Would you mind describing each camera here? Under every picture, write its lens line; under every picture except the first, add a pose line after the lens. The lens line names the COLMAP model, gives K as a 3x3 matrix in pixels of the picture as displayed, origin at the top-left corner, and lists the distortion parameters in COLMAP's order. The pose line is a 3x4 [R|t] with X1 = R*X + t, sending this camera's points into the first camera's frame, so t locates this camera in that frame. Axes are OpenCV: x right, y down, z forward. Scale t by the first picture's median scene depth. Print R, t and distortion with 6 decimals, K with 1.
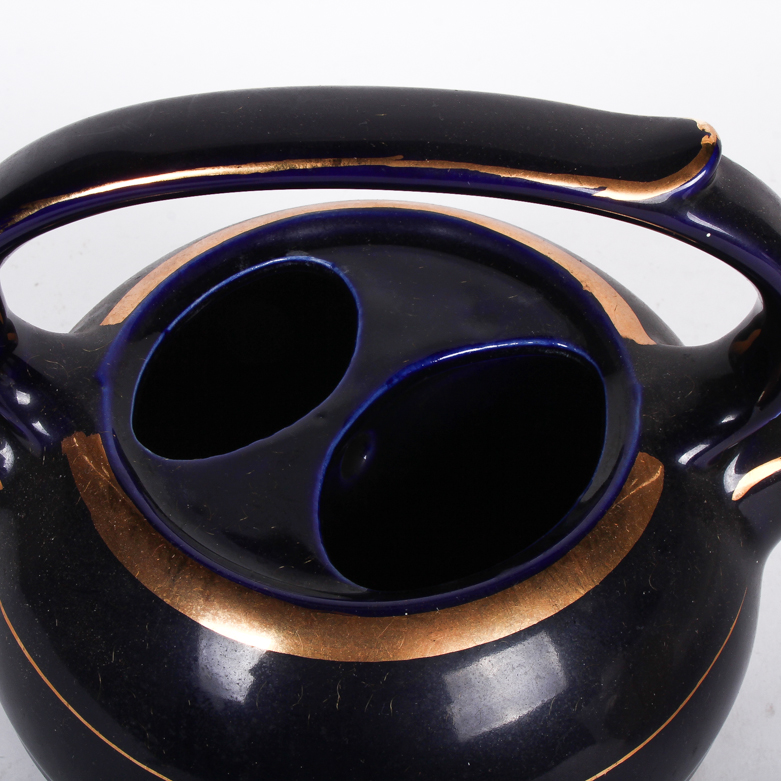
lens RADIAL K [[1335.0, 0, 390.5], [0, 1335.0, 390.5], [0, 0, 1]] dist [-0.081790, 0.042942]
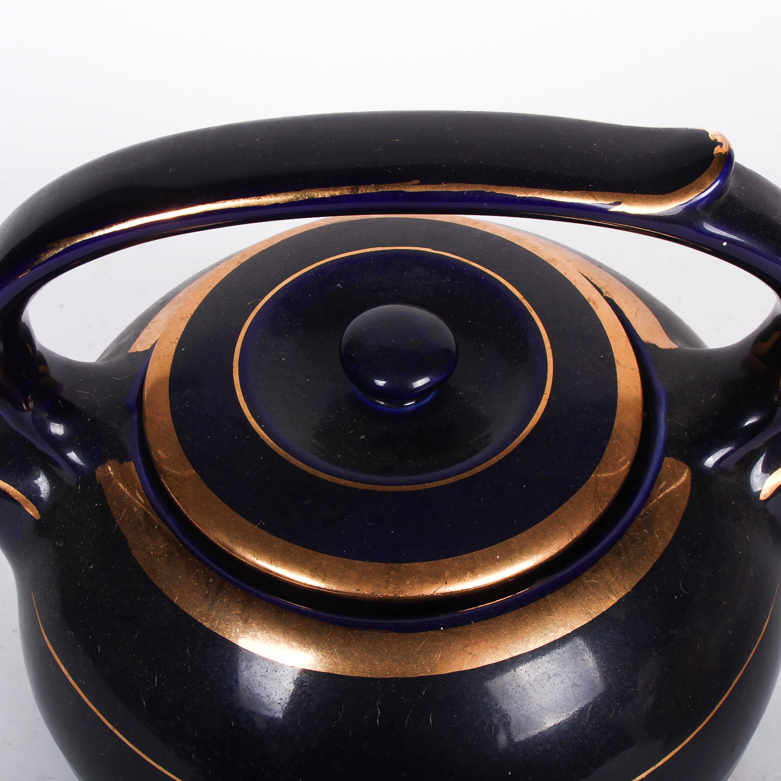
lens RADIAL K [[1335.0, 0, 390.5], [0, 1335.0, 390.5], [0, 0, 1]] dist [-0.081790, 0.042942]
pose [[0.998897, -0.042700, -0.019518, 0.000298], [0.042822, 0.999065, 0.005883, -0.020992], [0.019249, -0.006713, 0.999792, -0.014555]]
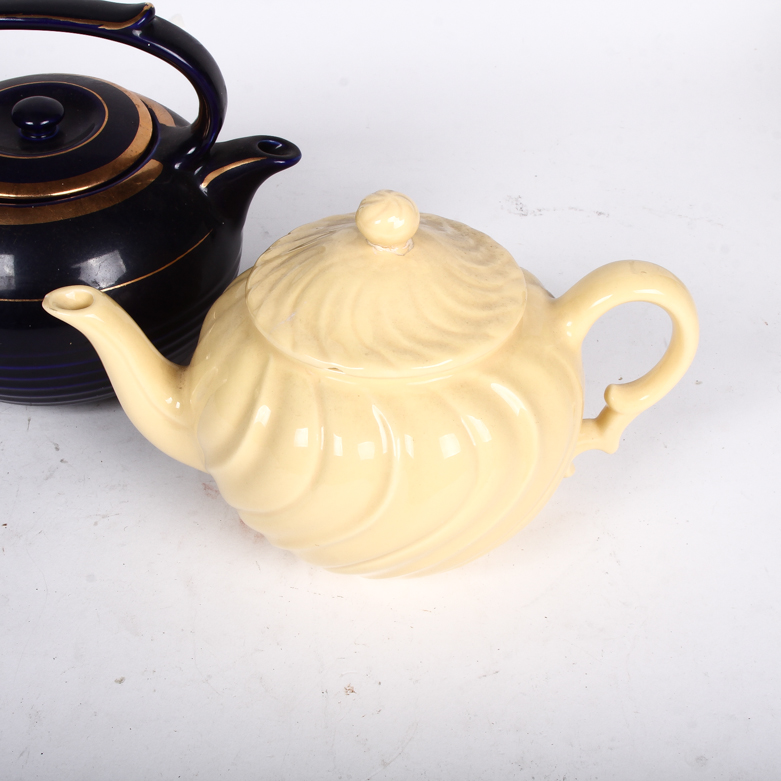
lens RADIAL K [[1335.0, 0, 390.5], [0, 1335.0, 390.5], [0, 0, 1]] dist [-0.081790, 0.042942]
pose [[0.999729, -0.018278, 0.014419, 0.606349], [0.019877, 0.992587, -0.119903, 0.784342], [-0.012121, 0.120157, 0.992681, -1.314967]]
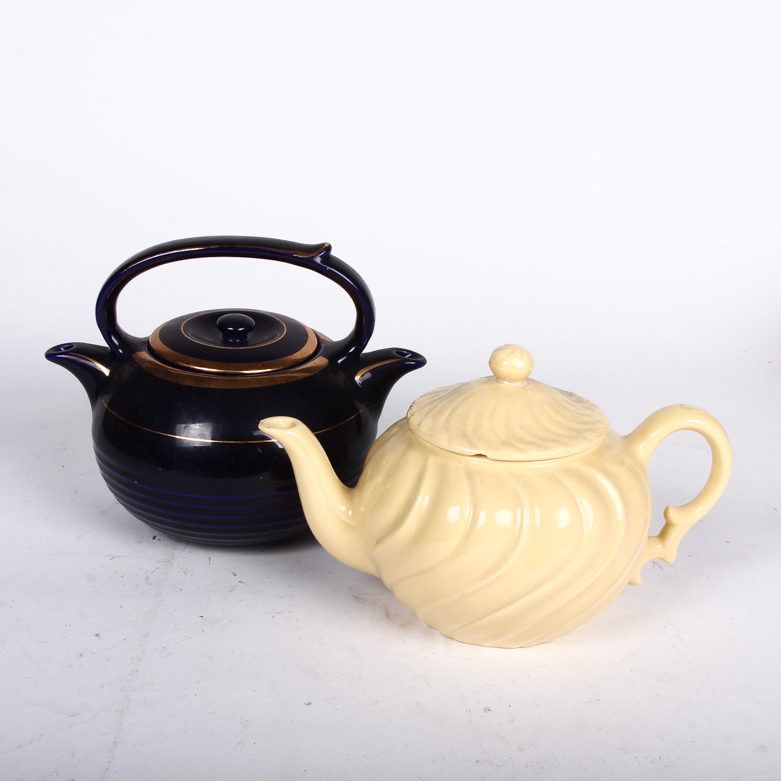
lens RADIAL K [[1335.0, 0, 390.5], [0, 1335.0, 390.5], [0, 0, 1]] dist [-0.081790, 0.042942]
pose [[0.999362, 0.000406, 0.035701, 0.262395], [0.015569, 0.894902, -0.445990, 1.640445], [-0.032130, 0.446262, 0.894326, -1.897676]]
